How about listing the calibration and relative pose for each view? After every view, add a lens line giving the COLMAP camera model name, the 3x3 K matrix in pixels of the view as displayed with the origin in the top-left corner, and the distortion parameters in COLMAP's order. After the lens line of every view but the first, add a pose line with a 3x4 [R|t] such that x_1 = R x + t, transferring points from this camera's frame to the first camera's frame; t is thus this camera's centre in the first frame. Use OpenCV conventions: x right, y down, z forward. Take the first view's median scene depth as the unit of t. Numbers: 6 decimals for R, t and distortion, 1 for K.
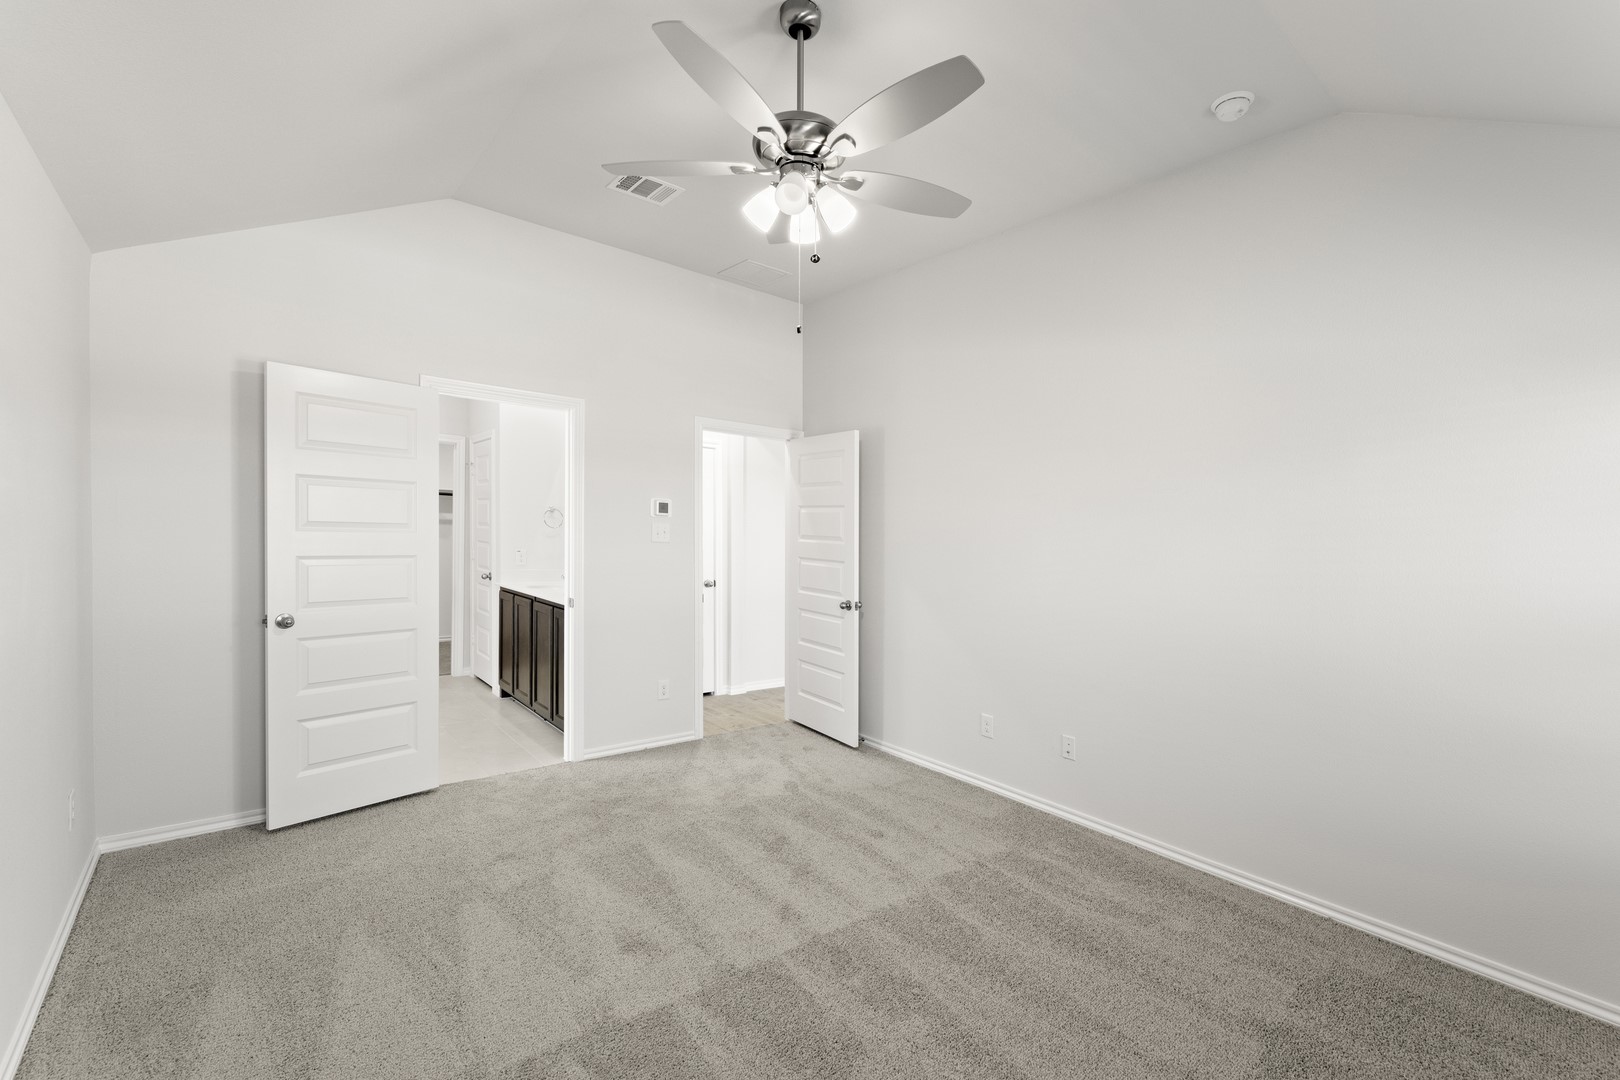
lens RADIAL K [[675.7, 0, 816.2], [0, 675.7, 542.0], [0, 0, 1]] dist [-0.001467, -0.000260]
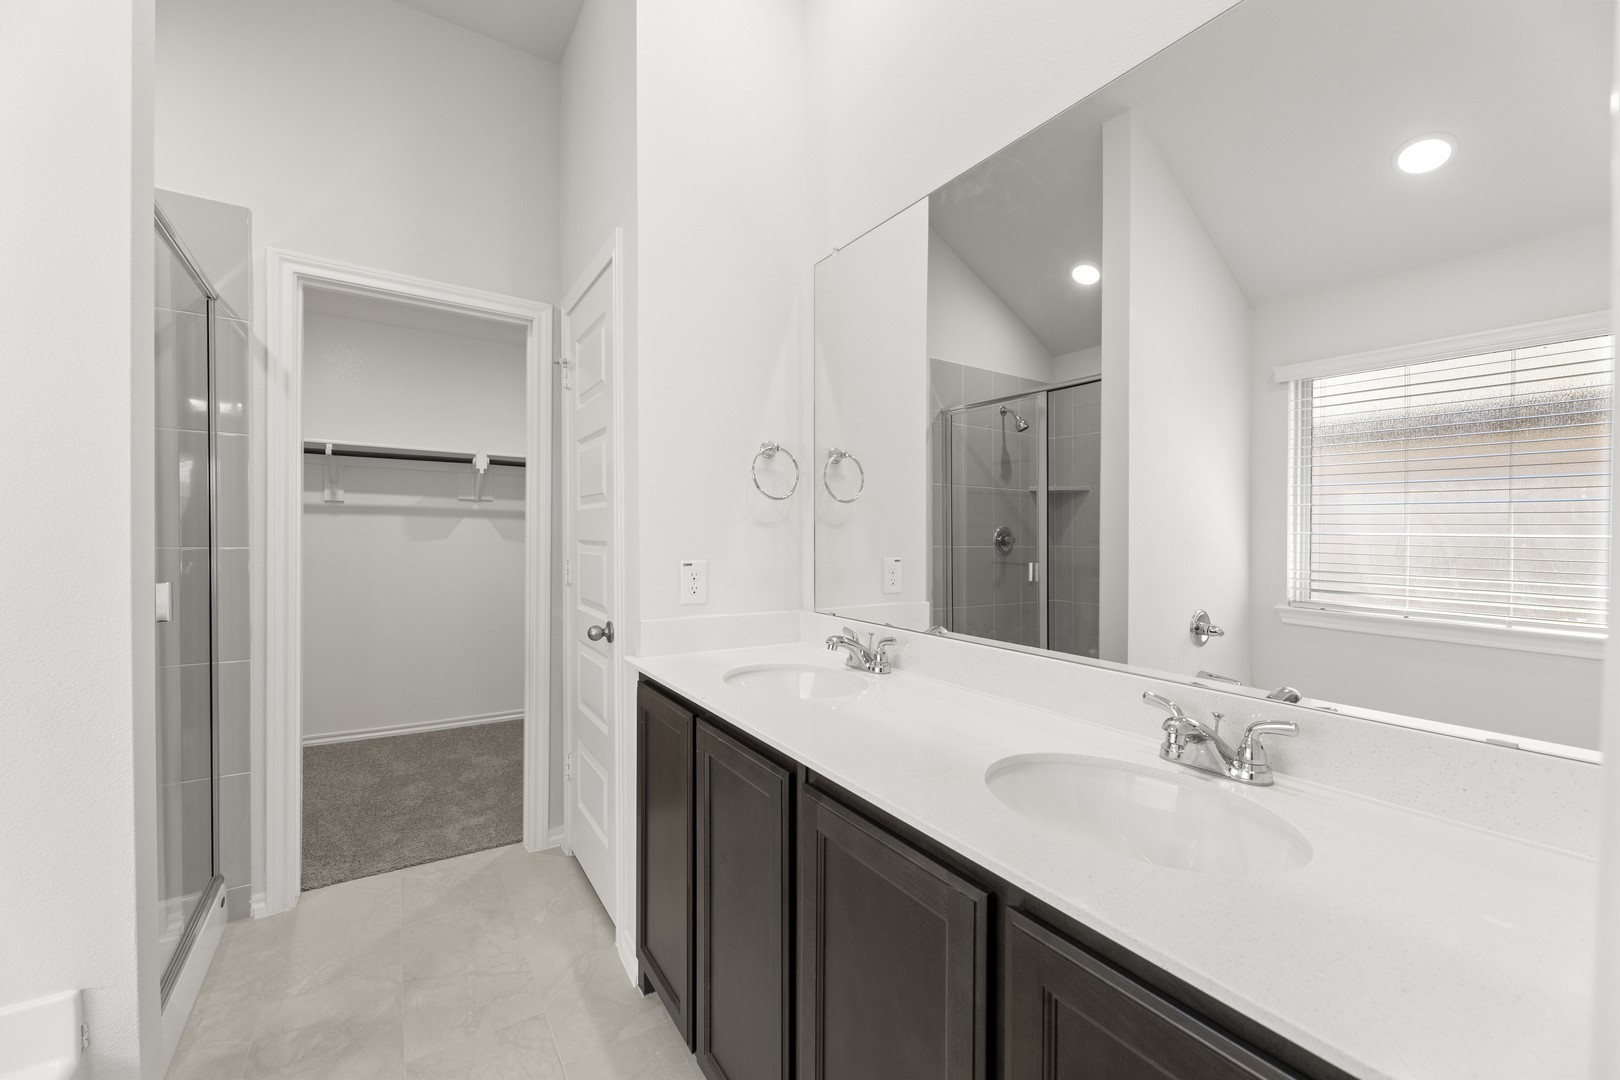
lens RADIAL K [[653.0, 0, 808.4], [0, 653.0, 545.5], [0, 0, 1]] dist [-0.001532, -0.001893]
pose [[0.990528, -0.009618, -0.136975, -0.312821], [0.008125, 0.999901, -0.011449, 0.007478], [0.137071, 0.010228, 0.990508, 0.634517]]
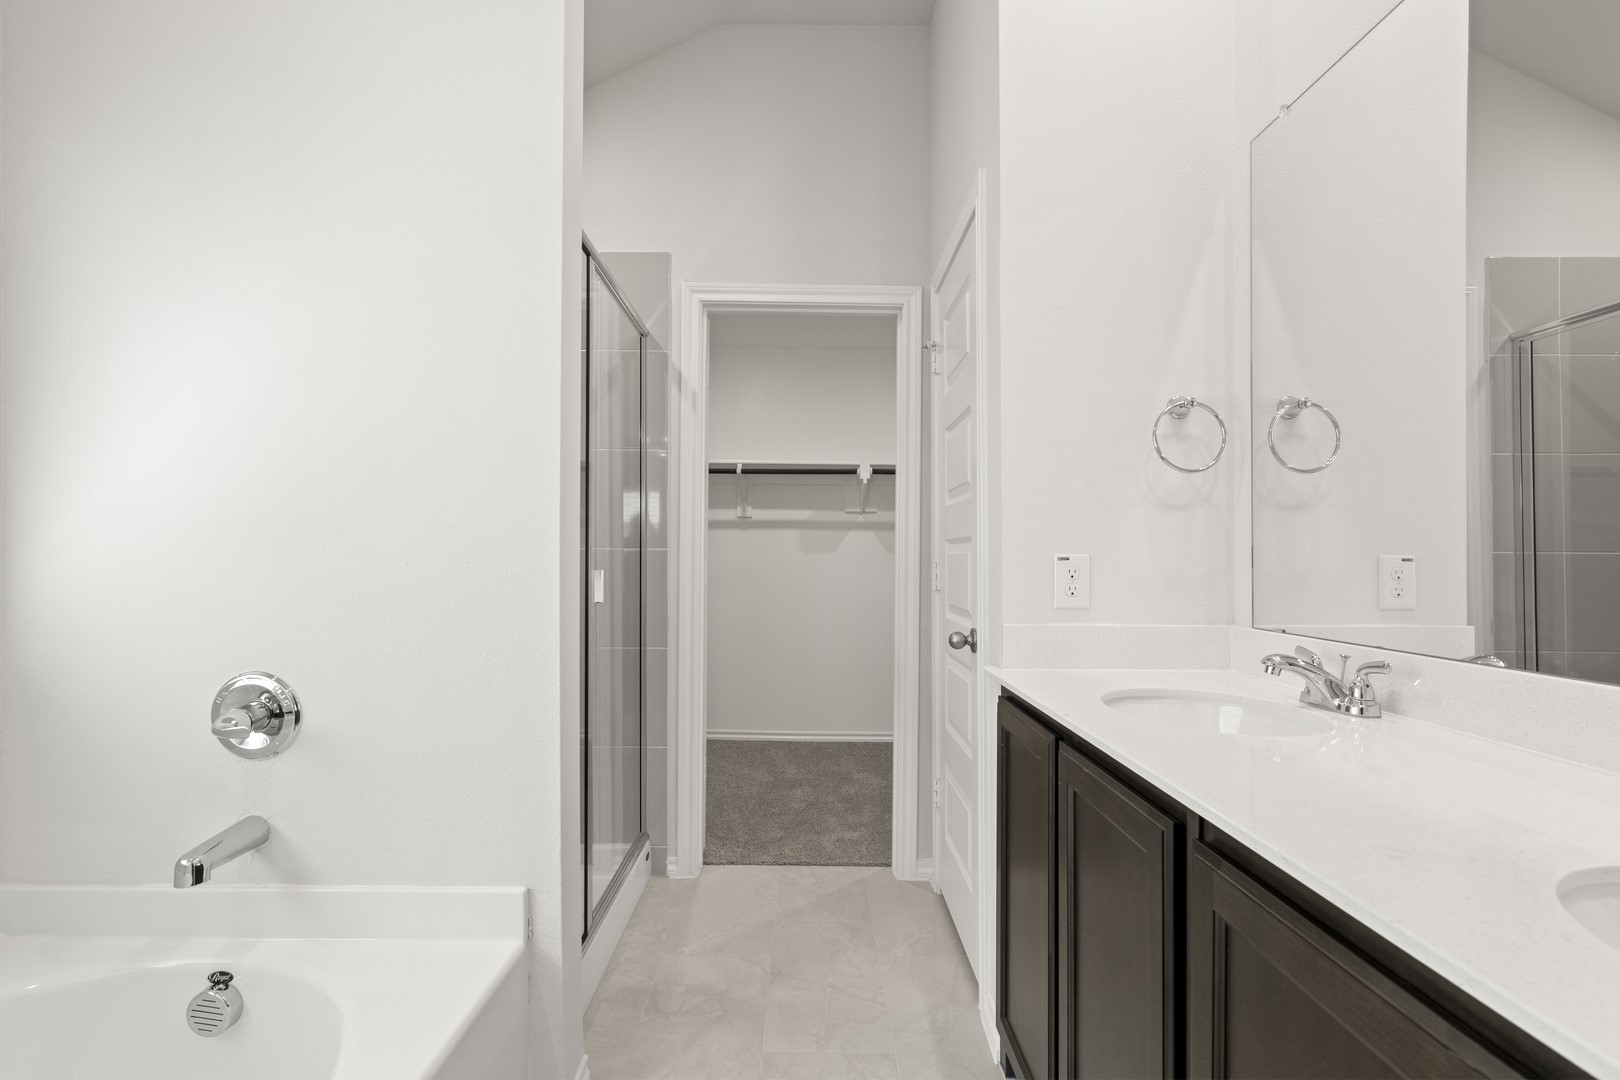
lens RADIAL K [[732.1, 0, 790.5], [0, 732.1, 559.3], [0, 0, 1]] dist [0.000083, -0.000832]
pose [[0.747308, -0.014851, -0.664312, -0.304154], [-0.005016, 0.999596, -0.027988, 0.021399], [0.664459, 0.024248, 0.746931, 0.656291]]
